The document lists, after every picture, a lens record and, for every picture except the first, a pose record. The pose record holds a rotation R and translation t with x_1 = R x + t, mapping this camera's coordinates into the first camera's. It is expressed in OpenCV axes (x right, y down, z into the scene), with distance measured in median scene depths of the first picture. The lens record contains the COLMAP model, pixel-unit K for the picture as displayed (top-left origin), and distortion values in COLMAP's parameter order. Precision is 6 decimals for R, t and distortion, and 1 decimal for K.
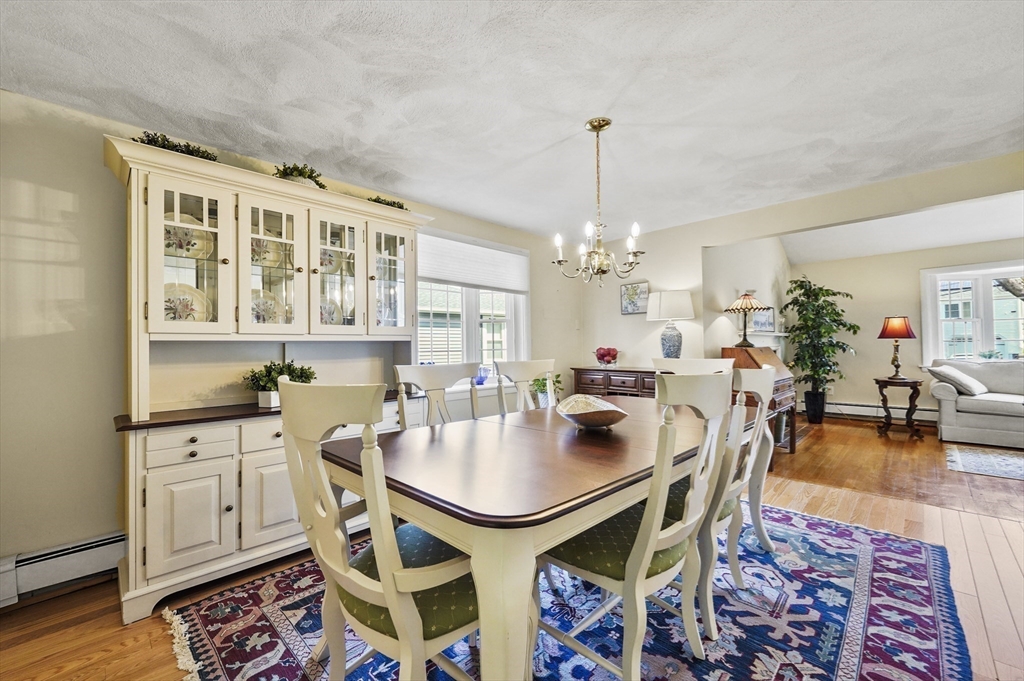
lens RADIAL K [[419.2, 0, 519.5], [0, 419.2, 339.3], [0, 0, 1]] dist [0.014933, -0.001108]
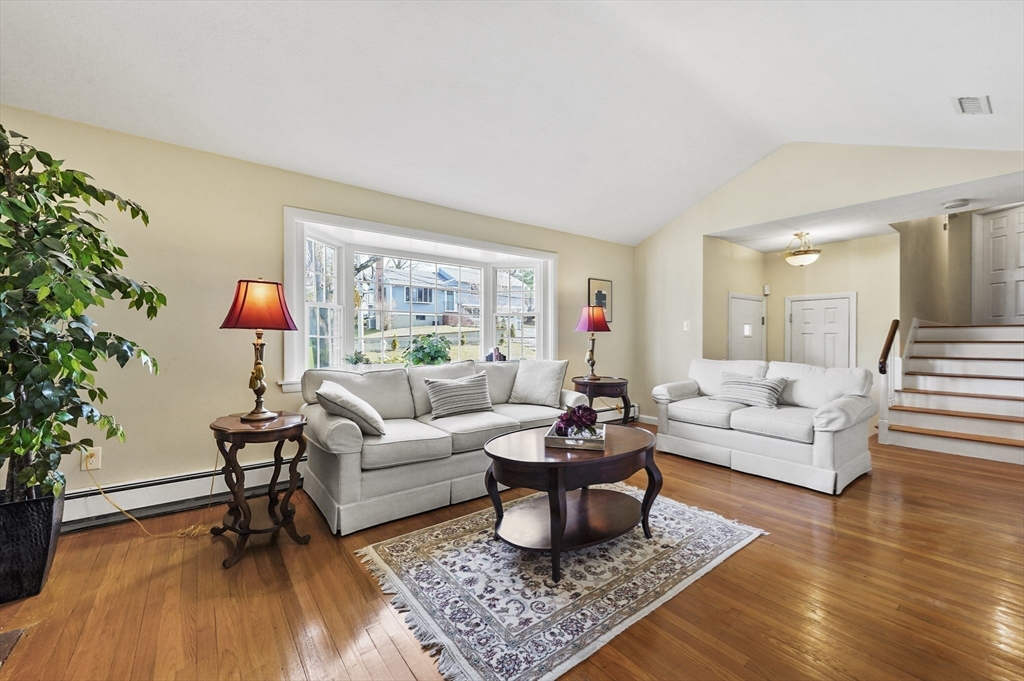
lens RADIAL K [[419.2, 0, 514.1], [0, 419.2, 346.1], [0, 0, 1]] dist [0.014933, -0.001108]
pose [[0.111996, -0.009805, 0.993660, 0.424296], [-0.021837, 0.999686, 0.012326, 0.004144], [-0.993469, -0.023079, 0.111747, 0.602816]]
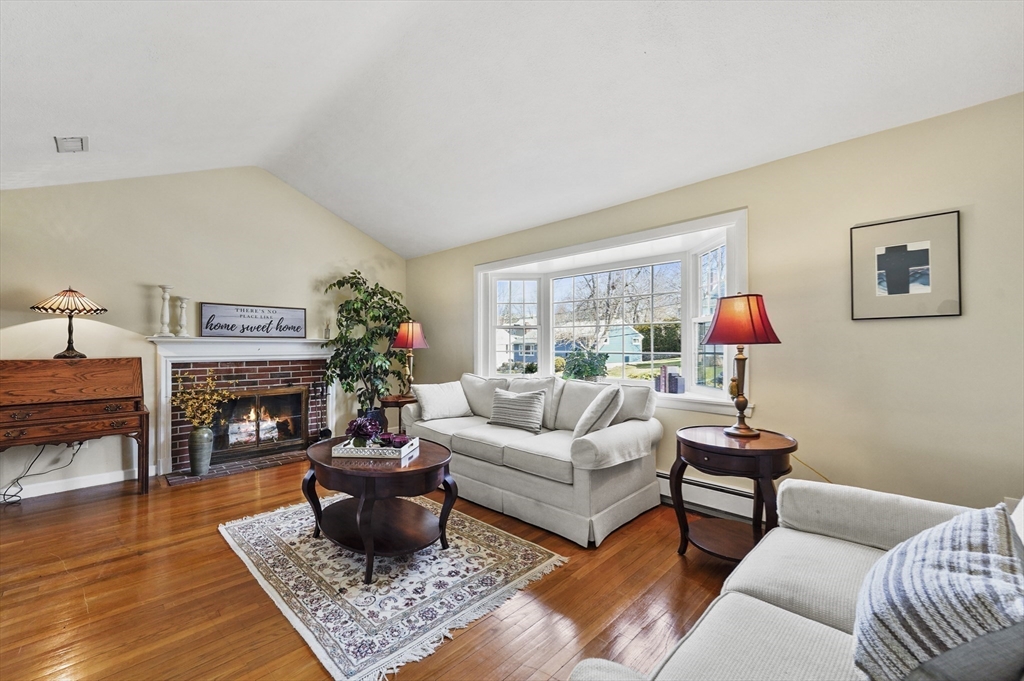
lens RADIAL K [[419.2, 0, 504.5], [0, 419.2, 345.6], [0, 0, 1]] dist [0.014933, -0.001108]
pose [[0.999912, 0.012708, 0.003790, 0.559784], [-0.012744, 0.999873, 0.009528, -0.000688], [-0.003668, -0.009575, 0.999947, 0.489190]]
